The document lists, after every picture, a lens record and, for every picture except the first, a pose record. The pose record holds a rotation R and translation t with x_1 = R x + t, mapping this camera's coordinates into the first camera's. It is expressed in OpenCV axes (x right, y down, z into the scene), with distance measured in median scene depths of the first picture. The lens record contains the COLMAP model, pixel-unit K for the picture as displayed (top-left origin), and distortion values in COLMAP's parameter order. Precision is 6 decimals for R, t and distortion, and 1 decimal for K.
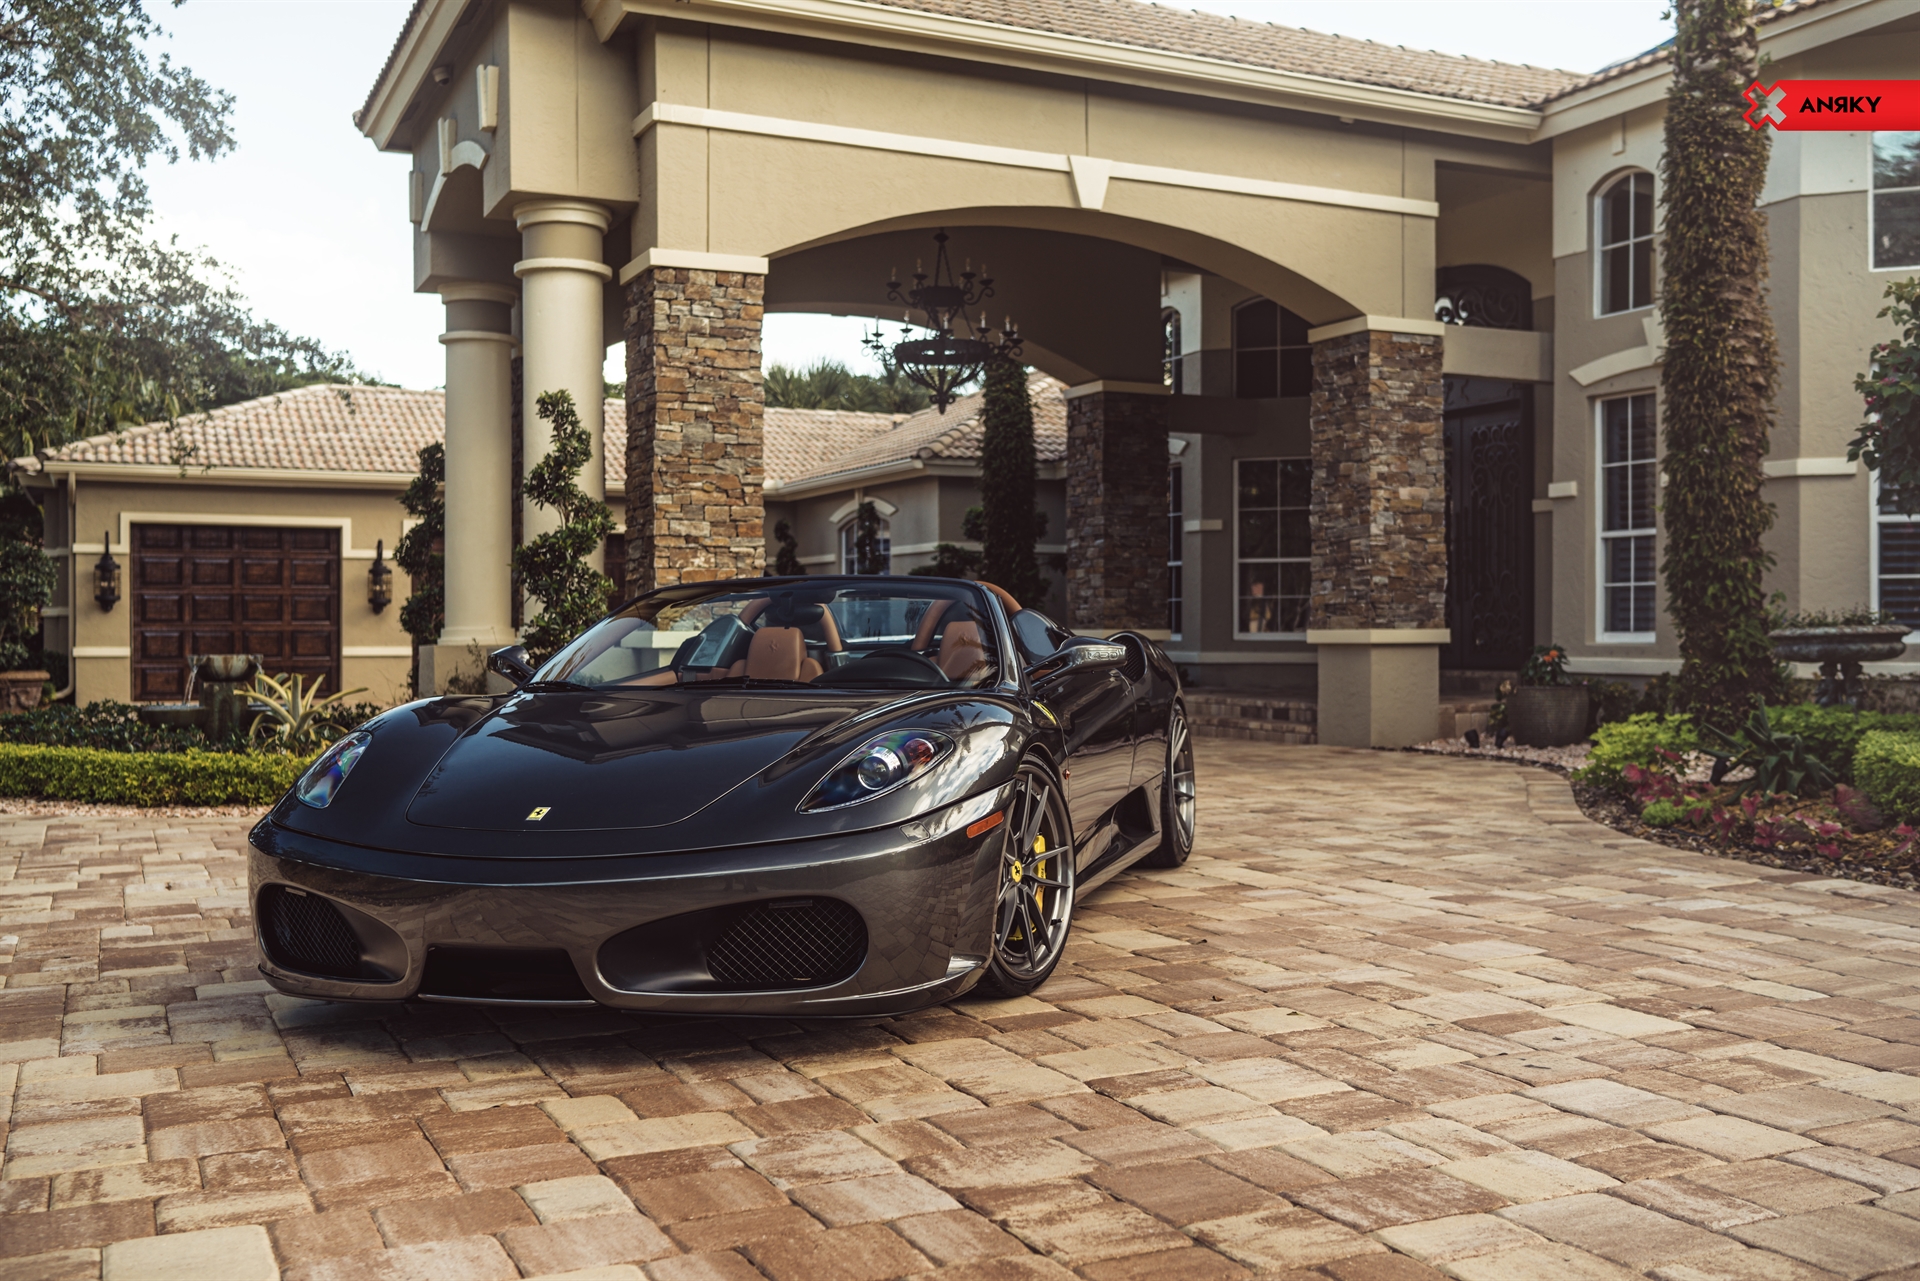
lens RADIAL K [[1840.3, 0, 960.0], [0, 1840.3, 640.5], [0, 0, 1]] dist [0.160667, 0.001064]
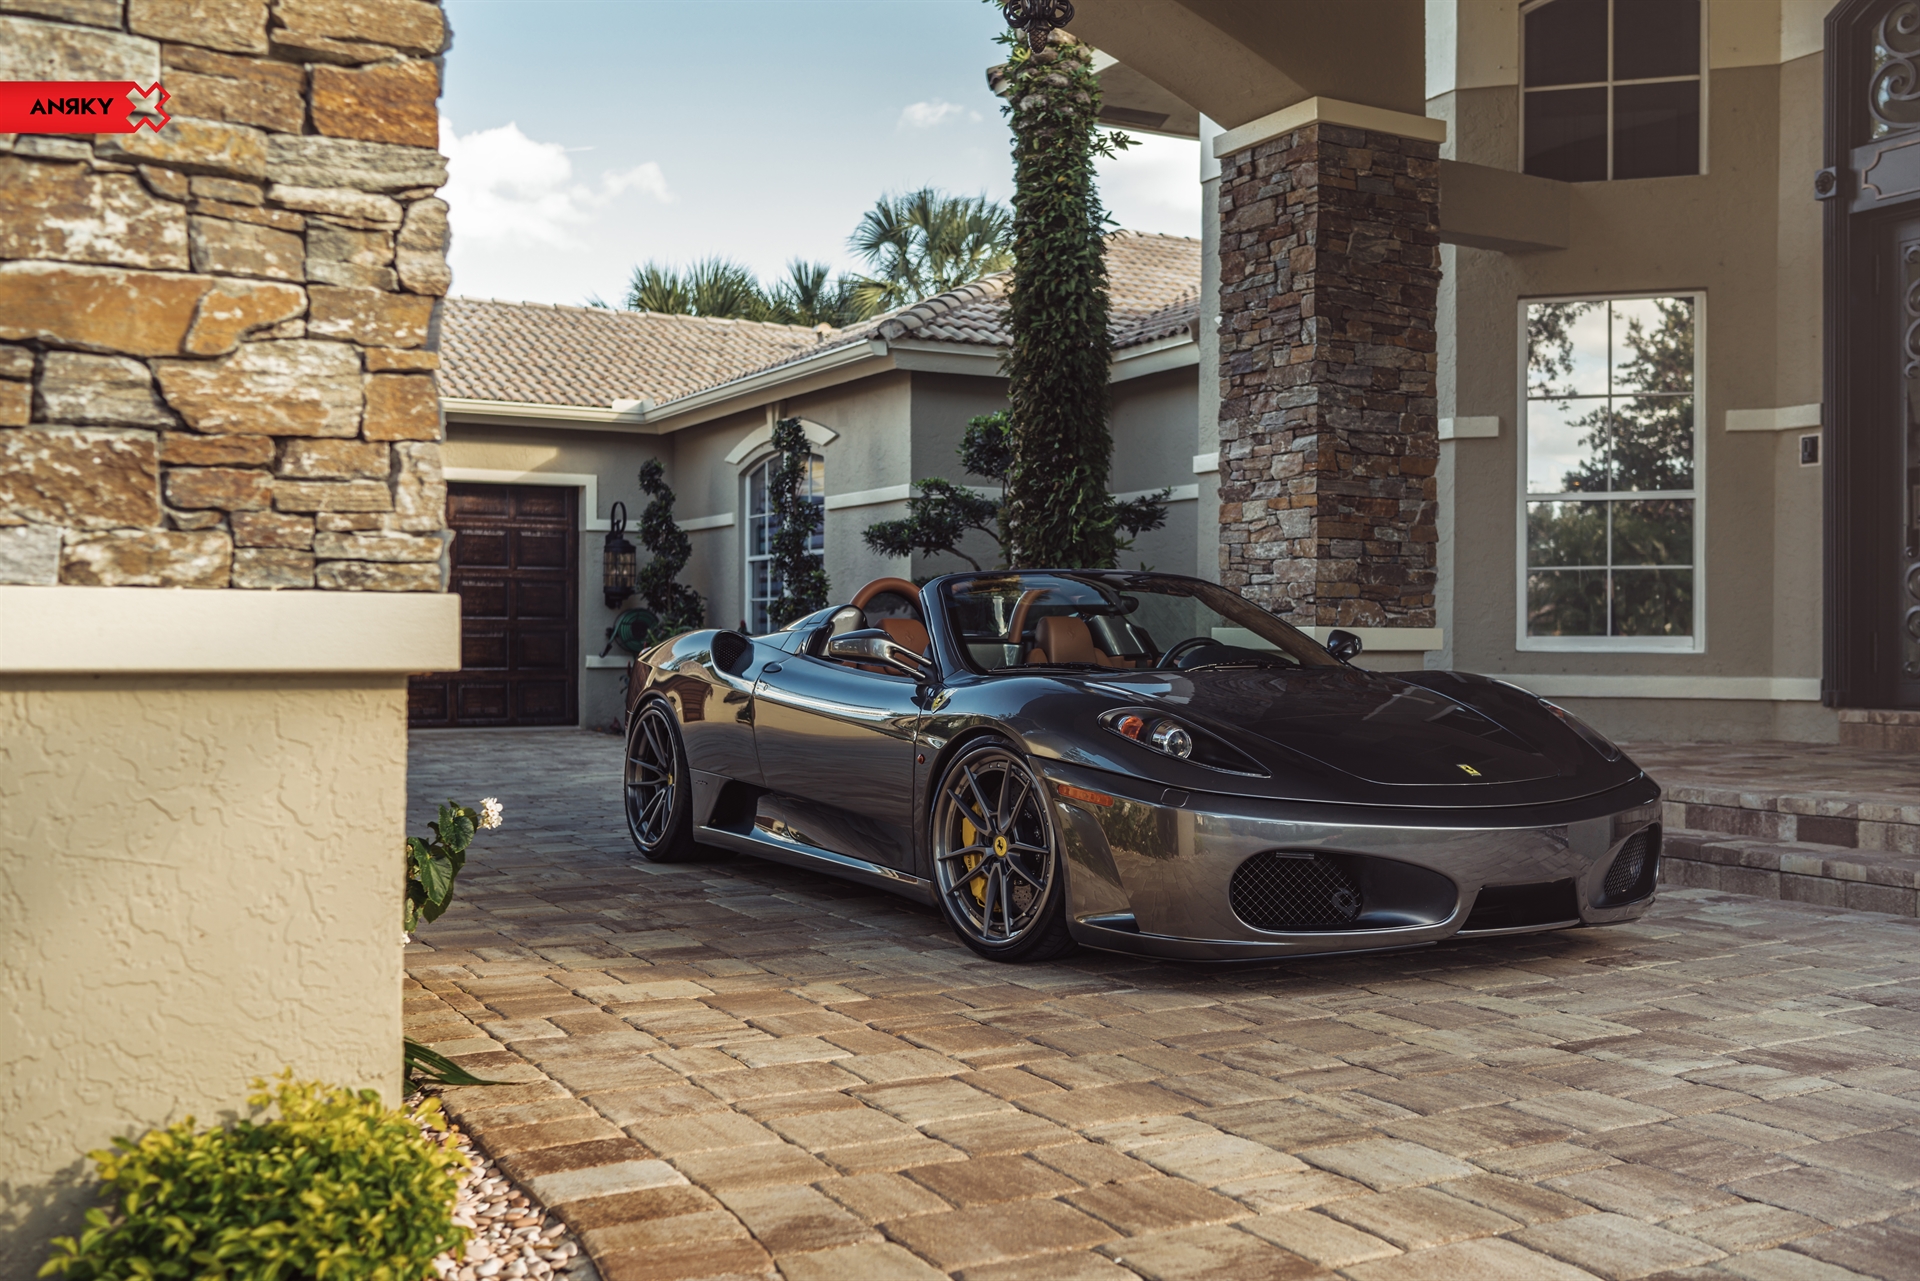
lens RADIAL K [[1840.3, 0, 960.0], [0, 1840.3, 640.5], [0, 0, 1]] dist [0.160667, 0.001064]
pose [[0.998212, 0.007085, 0.059357, -0.039098], [-0.006741, 0.999959, -0.005983, 0.000958], [-0.059397, 0.005573, 0.998219, 0.510338]]
